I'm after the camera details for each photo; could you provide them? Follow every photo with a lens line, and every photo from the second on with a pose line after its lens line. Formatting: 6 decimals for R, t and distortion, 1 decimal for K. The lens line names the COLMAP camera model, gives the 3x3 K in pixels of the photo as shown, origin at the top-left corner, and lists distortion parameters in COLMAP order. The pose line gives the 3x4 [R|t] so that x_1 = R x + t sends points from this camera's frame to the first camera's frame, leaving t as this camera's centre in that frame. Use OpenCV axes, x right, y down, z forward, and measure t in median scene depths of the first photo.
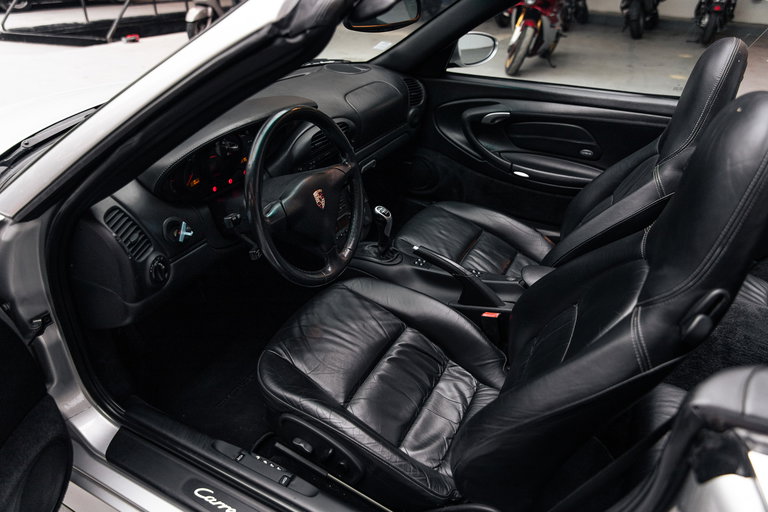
lens RADIAL K [[516.4, 0, 384.0], [0, 516.4, 256.0], [0, 0, 1]] dist [0.004019, -0.002304]
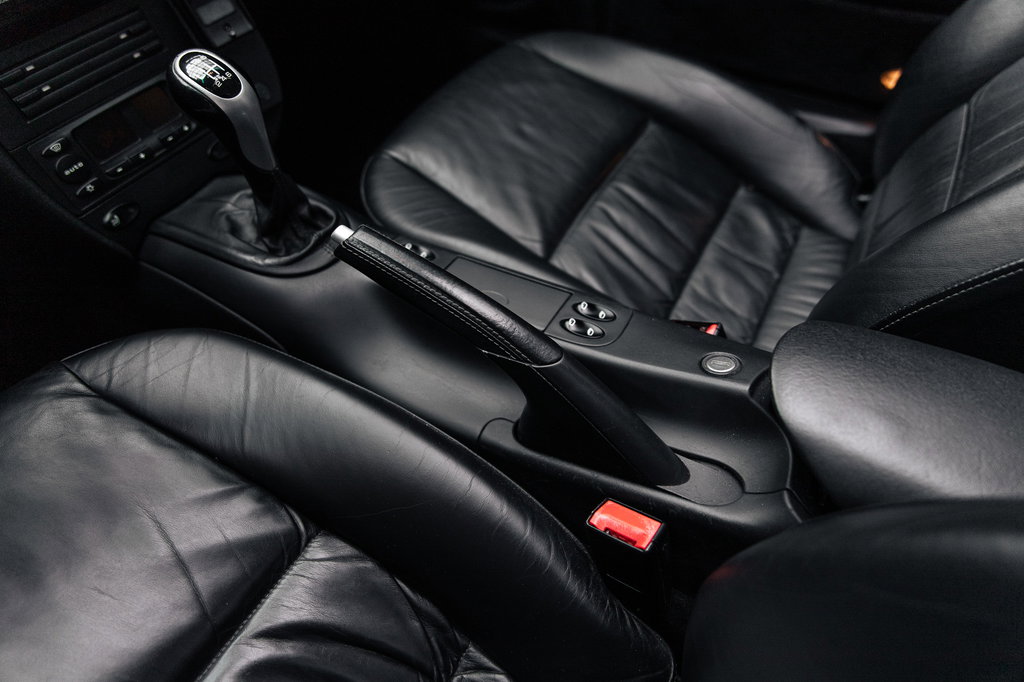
lens RADIAL K [[667.2, 0, 512.0], [0, 667.2, 341.0], [0, 0, 1]] dist [0.009620, -0.003828]
pose [[0.999305, 0.013286, -0.034837, 0.164653], [-0.001479, 0.947748, 0.319016, -0.074129], [0.037255, -0.318742, 0.947109, 0.727658]]
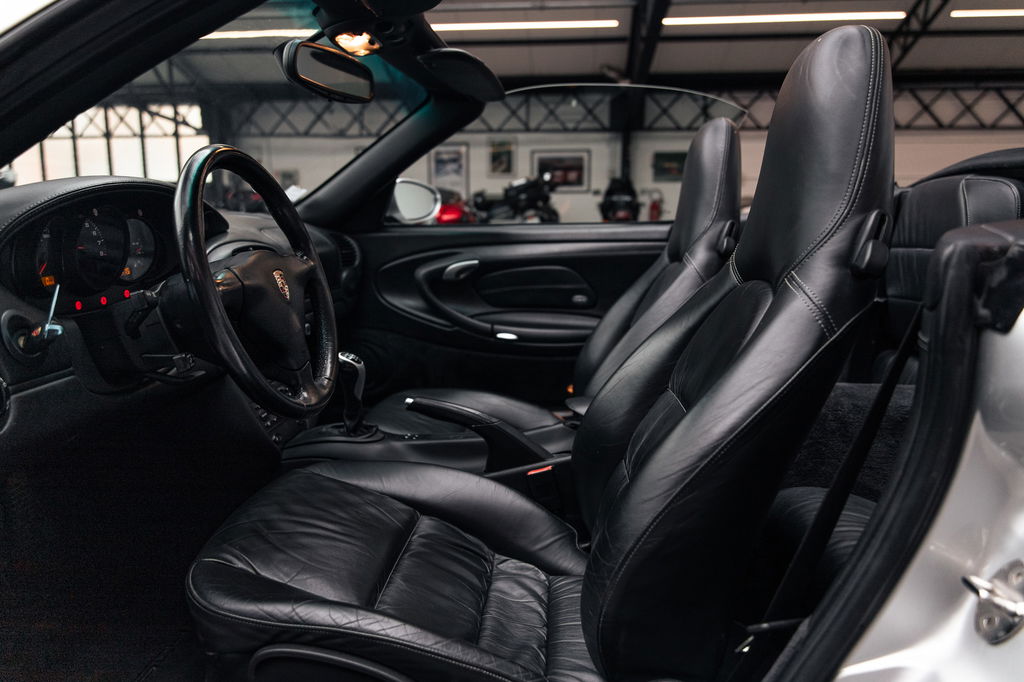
lens RADIAL K [[711.5, 0, 512.0], [0, 711.5, 341.0], [0, 0, 1]] dist [0.005413, -0.000443]
pose [[0.922651, -0.086647, 0.375776, -0.165061], [0.213478, 0.926266, -0.310577, 0.241051], [-0.321157, 0.366774, 0.873118, 0.135101]]
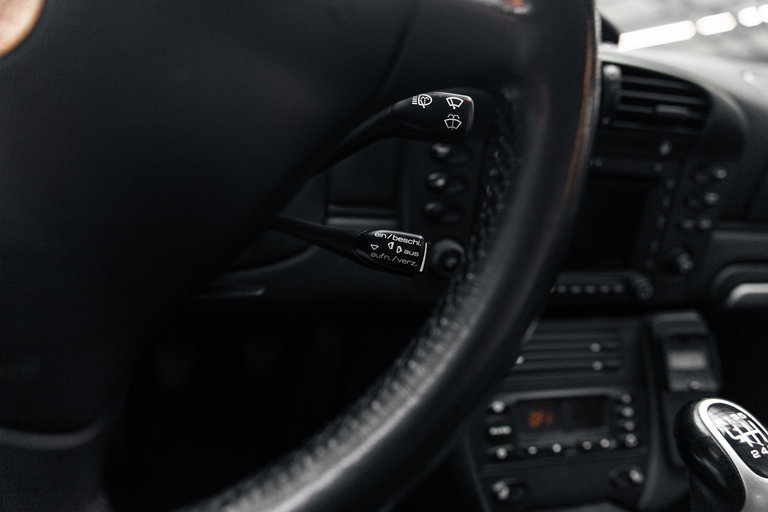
lens RADIAL K [[490.5, 0, 384.0], [0, 490.5, 256.0], [0, 0, 1]] dist [0.007425, 0.004211]
pose [[0.670056, 0.236933, -0.703482, 0.024255], [-0.446273, 0.885882, -0.126704, -0.068680], [0.593182, 0.398844, 0.699327, 0.833480]]
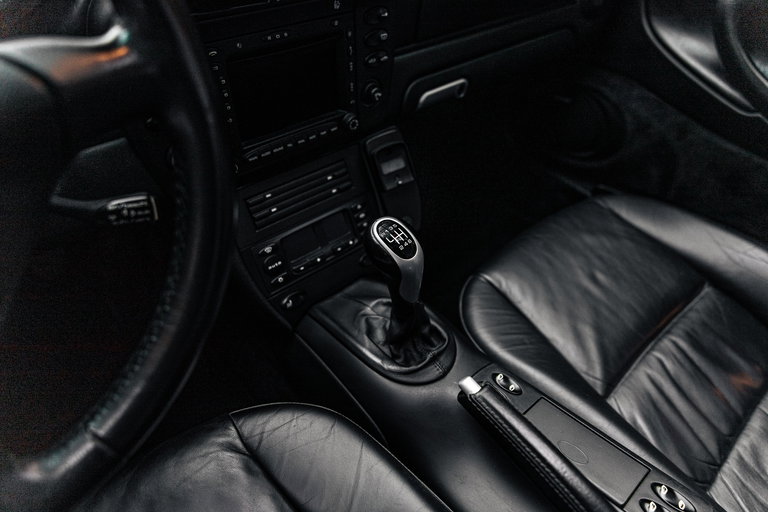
lens RADIAL K [[500.4, 0, 384.0], [0, 500.4, 256.0], [0, 0, 1]] dist [0.009620, -0.003828]
pose [[0.934352, 0.204231, -0.292020, 0.090237], [-0.162560, 0.973520, 0.160726, -0.134443], [0.317112, -0.102704, 0.942811, 0.768482]]
